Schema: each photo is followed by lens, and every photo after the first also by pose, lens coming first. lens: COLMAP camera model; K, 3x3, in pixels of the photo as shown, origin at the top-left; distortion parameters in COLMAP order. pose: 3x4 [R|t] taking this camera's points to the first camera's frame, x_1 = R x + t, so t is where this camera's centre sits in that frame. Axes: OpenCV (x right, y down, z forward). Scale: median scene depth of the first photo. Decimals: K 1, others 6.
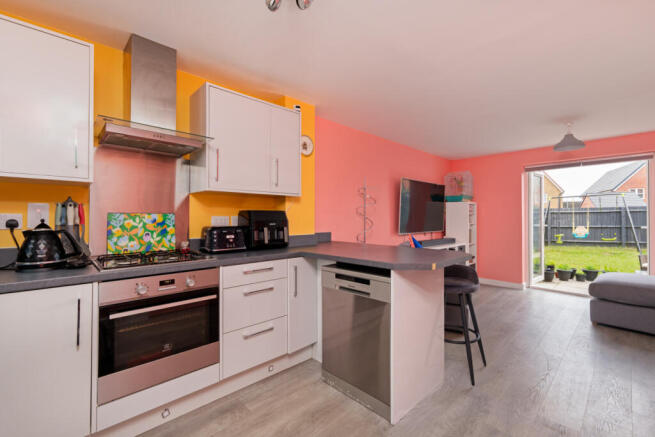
lens RADIAL K [[281.2, 0, 327.5], [0, 281.2, 218.5], [0, 0, 1]] dist [0.000890, -0.000344]
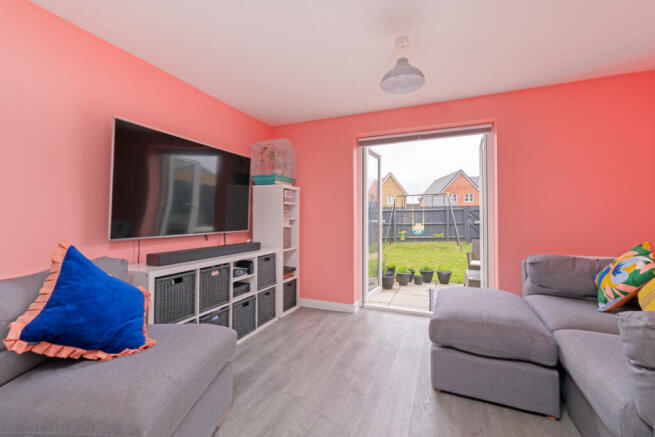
lens RADIAL K [[281.2, 0, 327.5], [0, 281.2, 218.5], [0, 0, 1]] dist [0.000890, -0.000344]
pose [[0.912798, -0.001771, 0.408408, 0.518046], [0.001691, 0.999998, 0.000556, 0.027379], [-0.408409, 0.000183, 0.912799, 0.577129]]
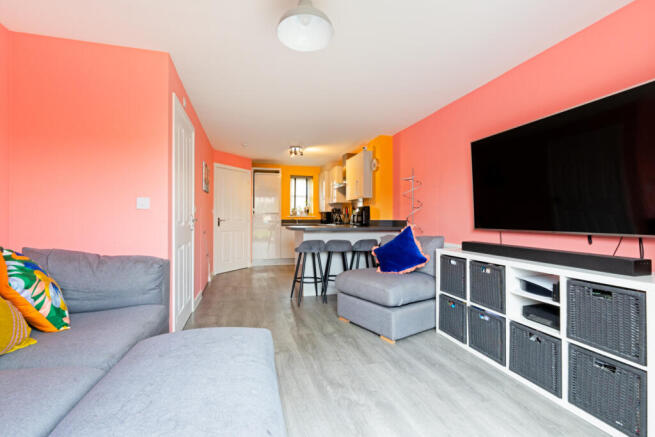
lens RADIAL K [[281.2, 0, 327.5], [0, 281.2, 218.5], [0, 0, 1]] dist [0.000890, -0.000344]
pose [[-0.446285, 0.002151, -0.894888, 1.389738], [-0.000891, 0.999996, 0.002849, 0.042649], [0.894890, 0.002069, -0.446282, 1.372148]]
